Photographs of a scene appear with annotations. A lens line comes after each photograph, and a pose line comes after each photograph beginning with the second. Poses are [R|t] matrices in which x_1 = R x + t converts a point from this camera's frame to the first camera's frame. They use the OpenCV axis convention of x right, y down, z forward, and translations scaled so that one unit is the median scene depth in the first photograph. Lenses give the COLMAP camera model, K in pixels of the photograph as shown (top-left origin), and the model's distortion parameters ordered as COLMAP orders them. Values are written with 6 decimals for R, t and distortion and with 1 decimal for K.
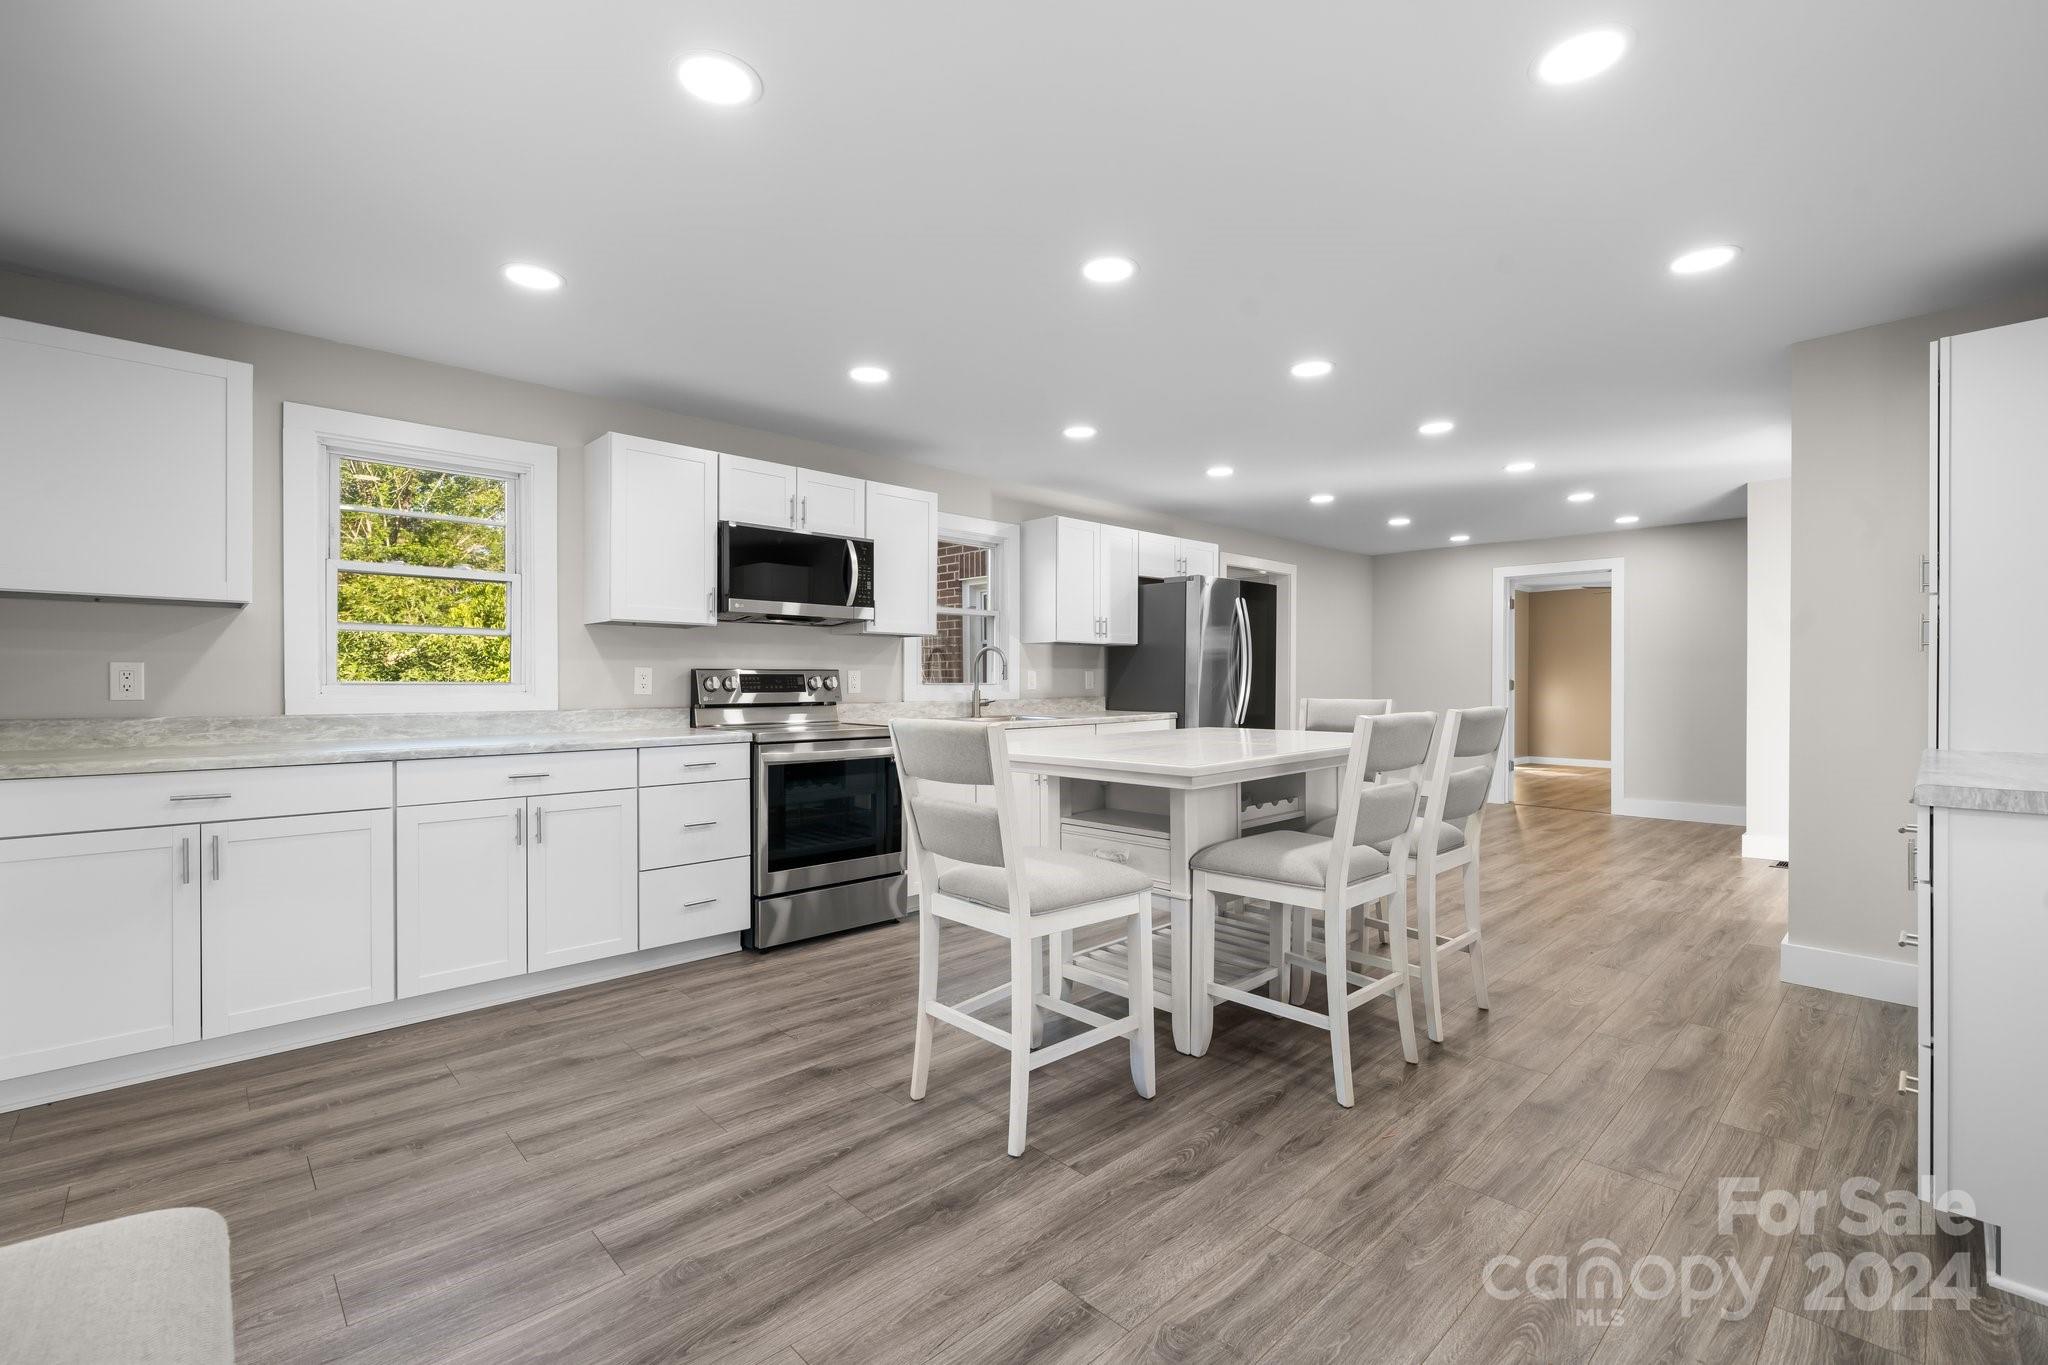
lens RADIAL K [[894.6, 0, 1024.0], [0, 894.6, 682.5], [0, 0, 1]] dist [-0.002314, -0.000085]
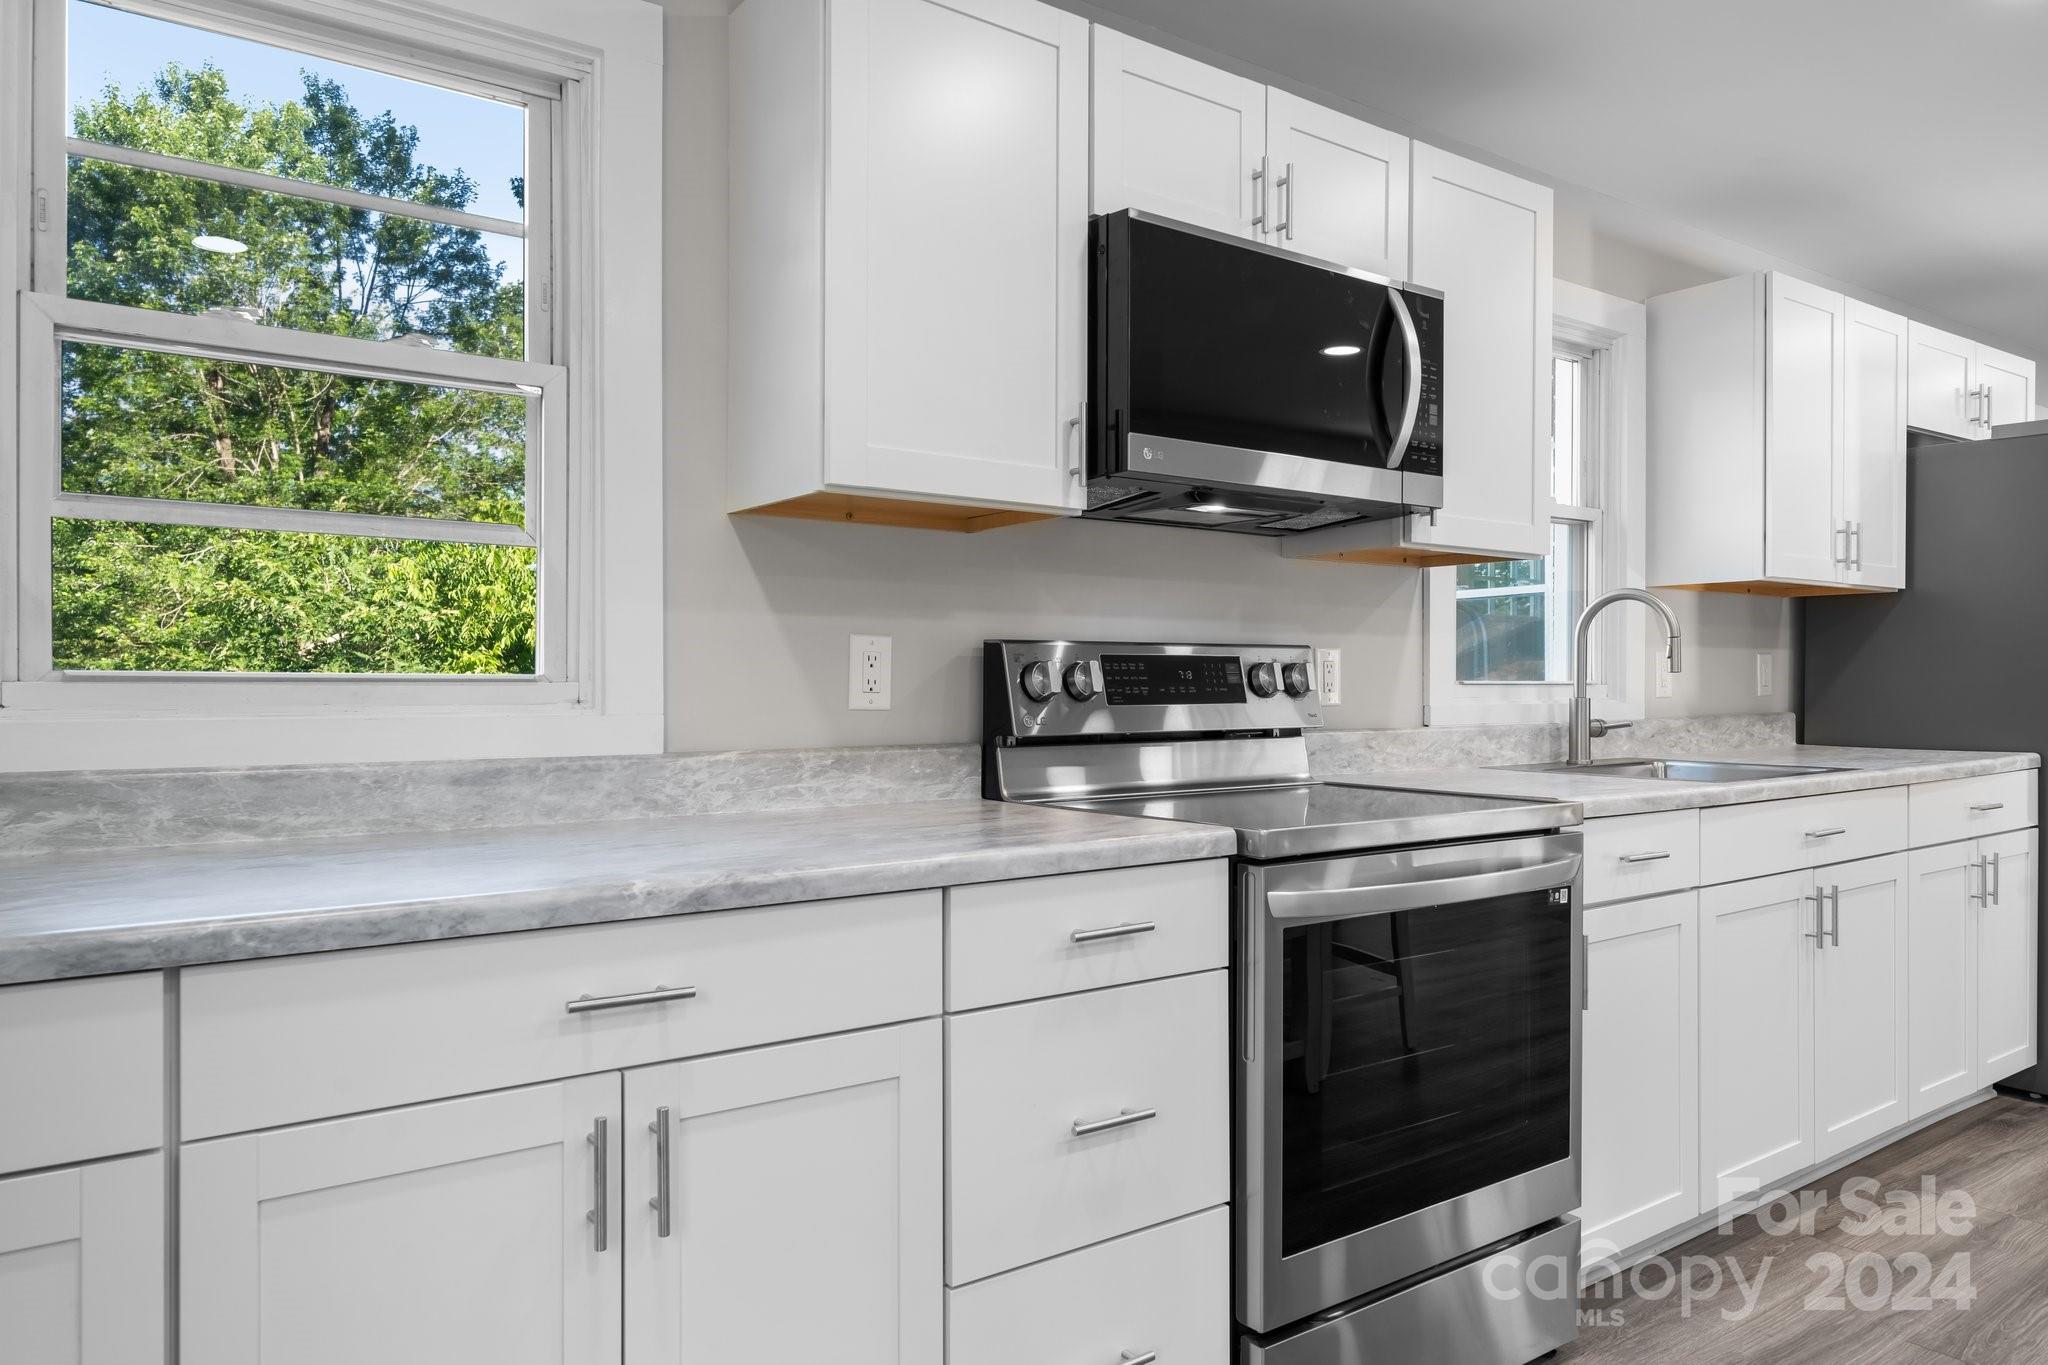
lens RADIAL K [[1351.0, 0, 1024.0], [0, 1351.0, 682.5], [0, 0, 1]] dist [0.011038, 0.001463]
pose [[0.991276, -0.000446, -0.131802, -0.278841], [0.000192, 0.999998, -0.001937, 0.003199], [0.131802, 0.001894, 0.991274, 0.440581]]
